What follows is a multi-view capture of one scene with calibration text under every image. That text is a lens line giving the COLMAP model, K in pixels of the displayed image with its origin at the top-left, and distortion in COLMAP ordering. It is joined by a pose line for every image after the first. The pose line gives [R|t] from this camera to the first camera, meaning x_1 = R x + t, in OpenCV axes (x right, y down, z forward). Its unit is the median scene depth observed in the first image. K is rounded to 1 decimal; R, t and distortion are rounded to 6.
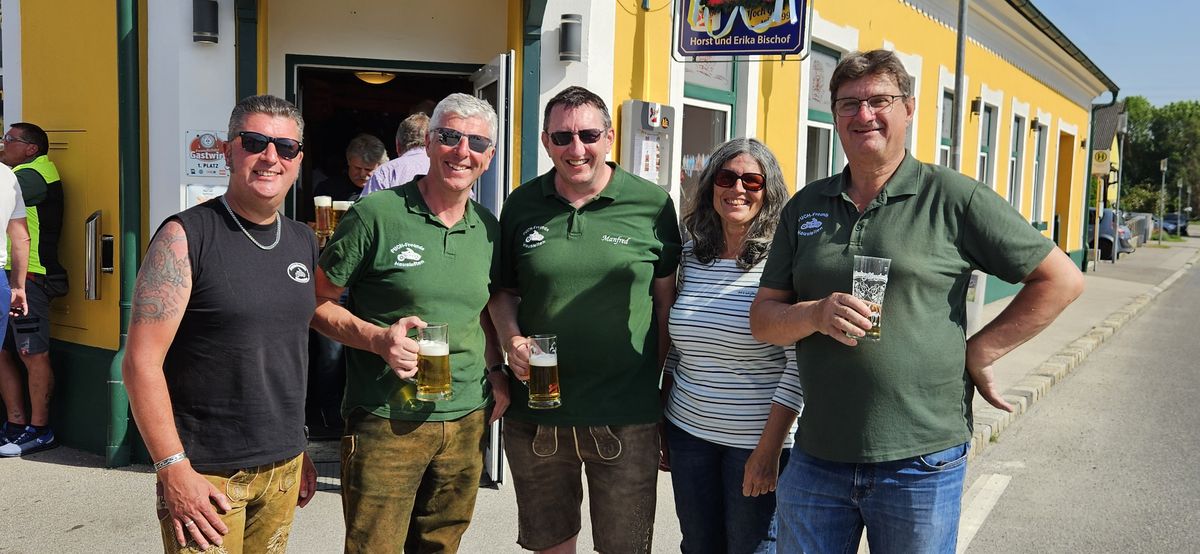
lens RADIAL K [[1100.4, 0, 597.7], [0, 1100.4, 275.4], [0, 0, 1]] dist [0.072085, -0.000088]
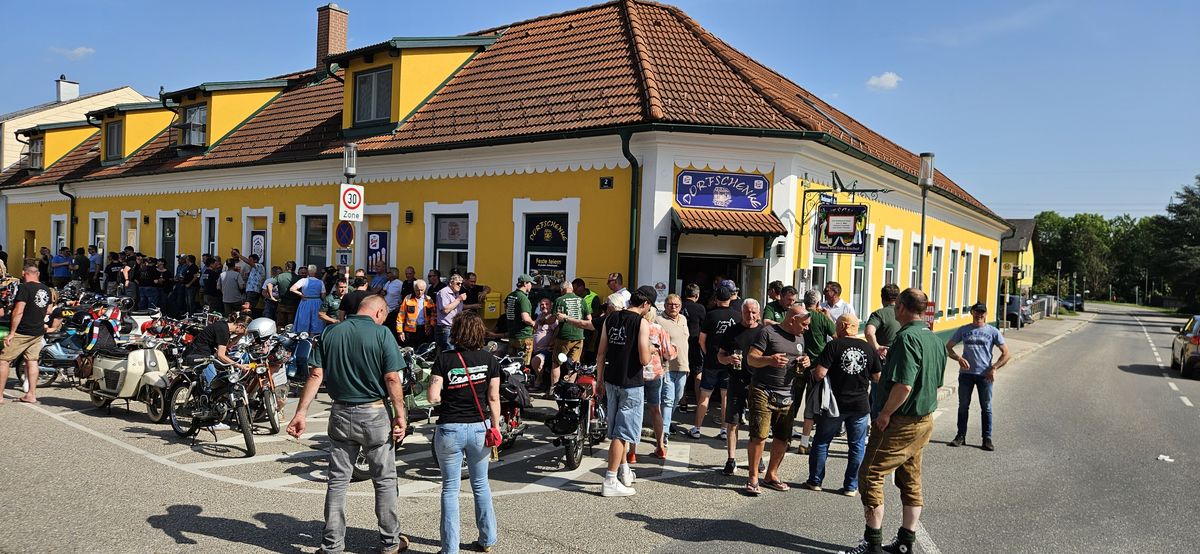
lens RADIAL K [[781.9, 0, 595.1], [0, 781.9, 282.7], [0, 0, 1]] dist [0.050787, -0.036305]
pose [[0.996899, 0.014960, -0.077257, -0.305981], [-0.019481, 0.998121, -0.058101, -0.001182], [0.076242, 0.059425, 0.995317, -0.926481]]
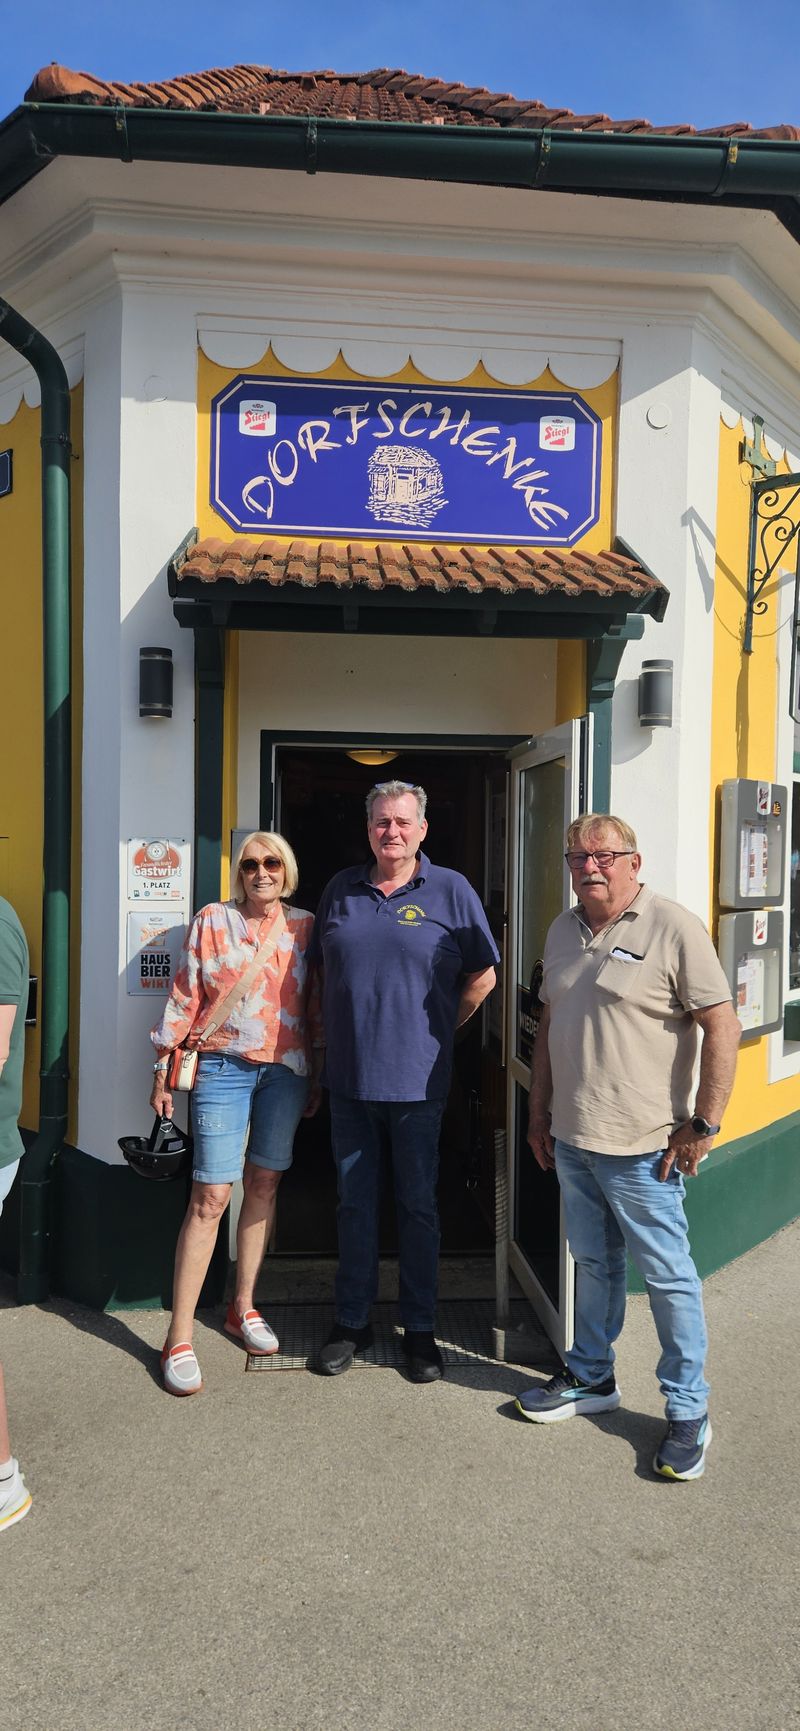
lens RADIAL K [[1178.2, 0, 399.9], [0, 1178.2, 879.6], [0, 0, 1]] dist [0.024896, -0.008593]
pose [[0.990097, -0.010049, -0.140023, -0.072248], [0.000892, 0.997865, -0.065304, -0.043896], [0.140380, 0.064532, 0.987992, 0.220827]]
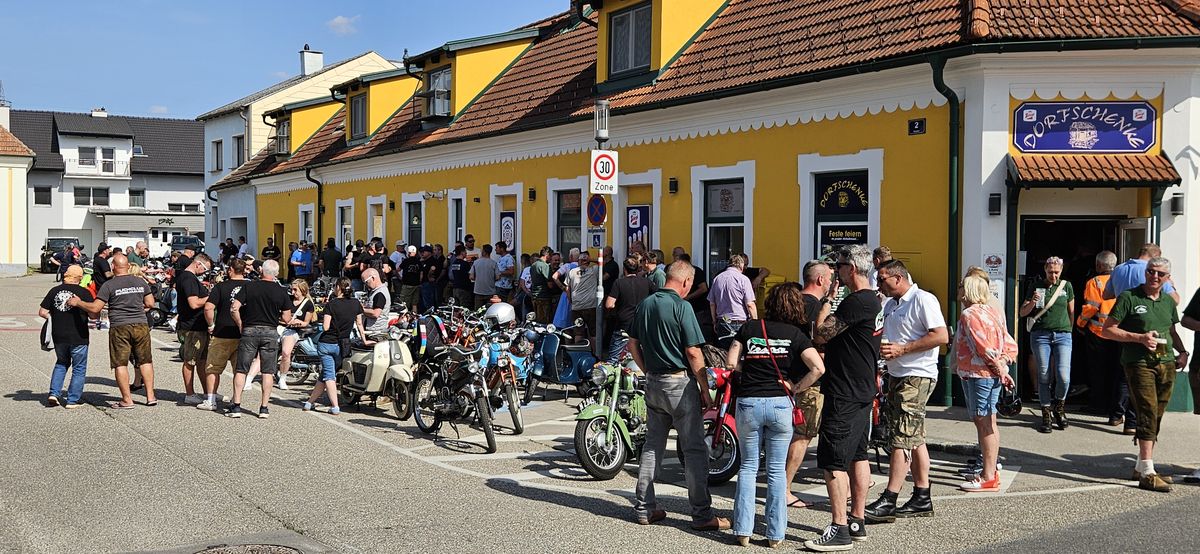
lens RADIAL K [[1091.1, 0, 589.3], [0, 1091.1, 266.5], [0, 0, 1]] dist [0.083591, -0.124154]
pose [[0.913818, -0.008967, -0.406024, -0.165386], [-0.017578, 0.997946, -0.061602, 0.036242], [0.405743, 0.063430, 0.911784, -1.114171]]
